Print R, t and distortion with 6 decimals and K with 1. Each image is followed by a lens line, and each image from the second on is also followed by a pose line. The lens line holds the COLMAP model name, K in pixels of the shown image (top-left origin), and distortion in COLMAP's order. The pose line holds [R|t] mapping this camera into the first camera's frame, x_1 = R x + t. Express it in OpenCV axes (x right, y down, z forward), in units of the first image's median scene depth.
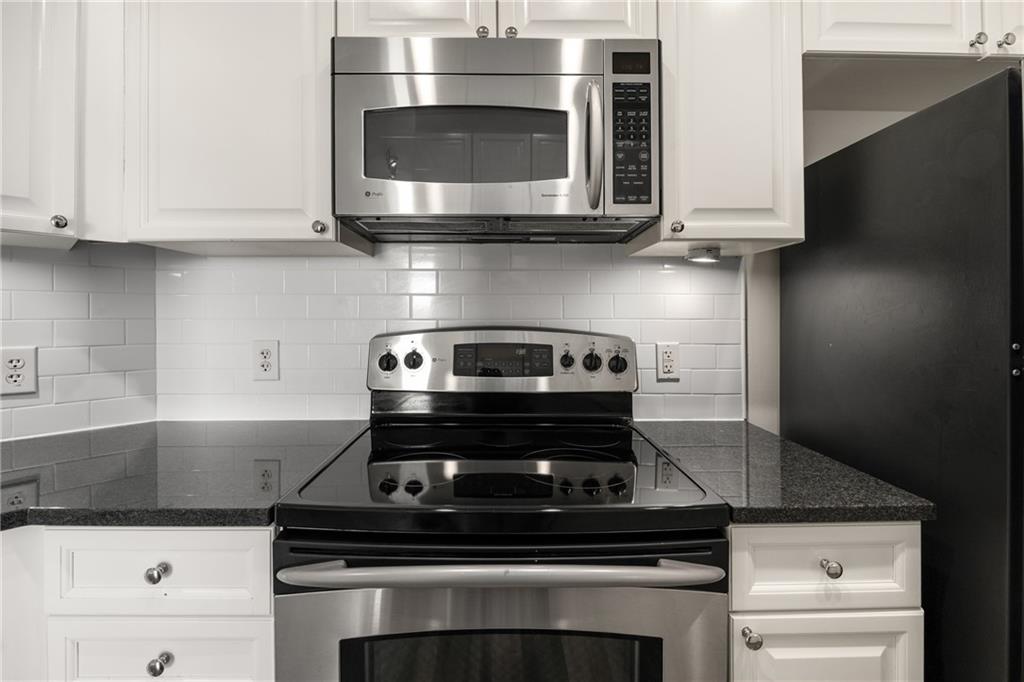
lens RADIAL K [[471.4, 0, 513.5], [0, 471.4, 315.1], [0, 0, 1]] dist [-0.006159, -0.001365]
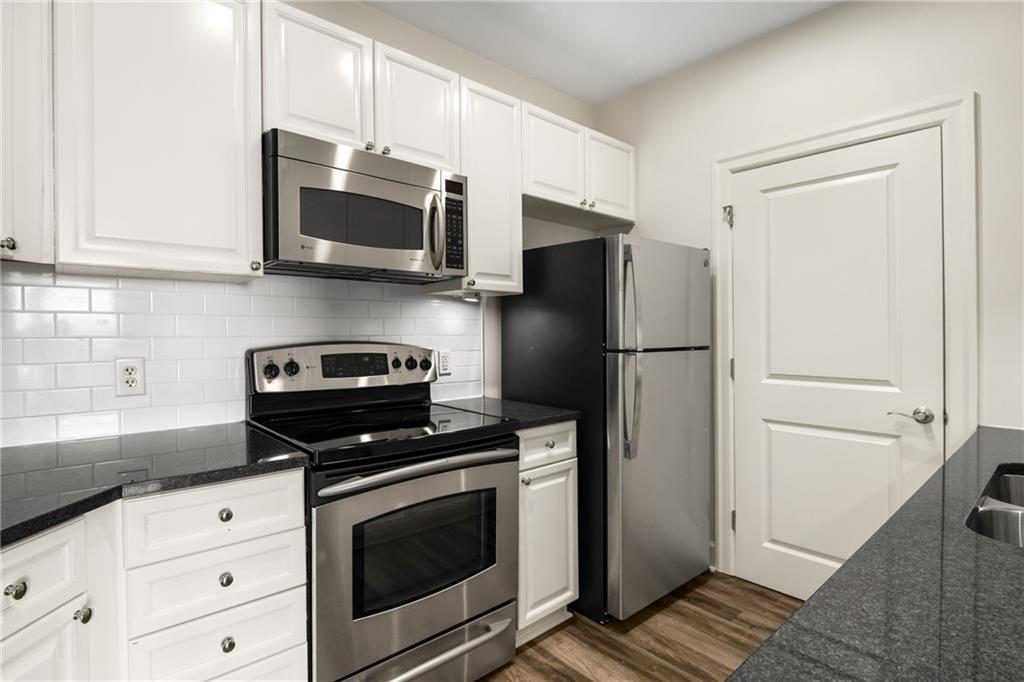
lens RADIAL K [[514.2, 0, 511.2], [0, 514.2, 337.8], [0, 0, 1]] dist [-0.002623, -0.000123]
pose [[0.743138, -0.009378, 0.669073, -0.853631], [0.001953, 0.999928, 0.011846, -0.003892], [-0.669136, -0.007496, 0.743102, -0.543578]]
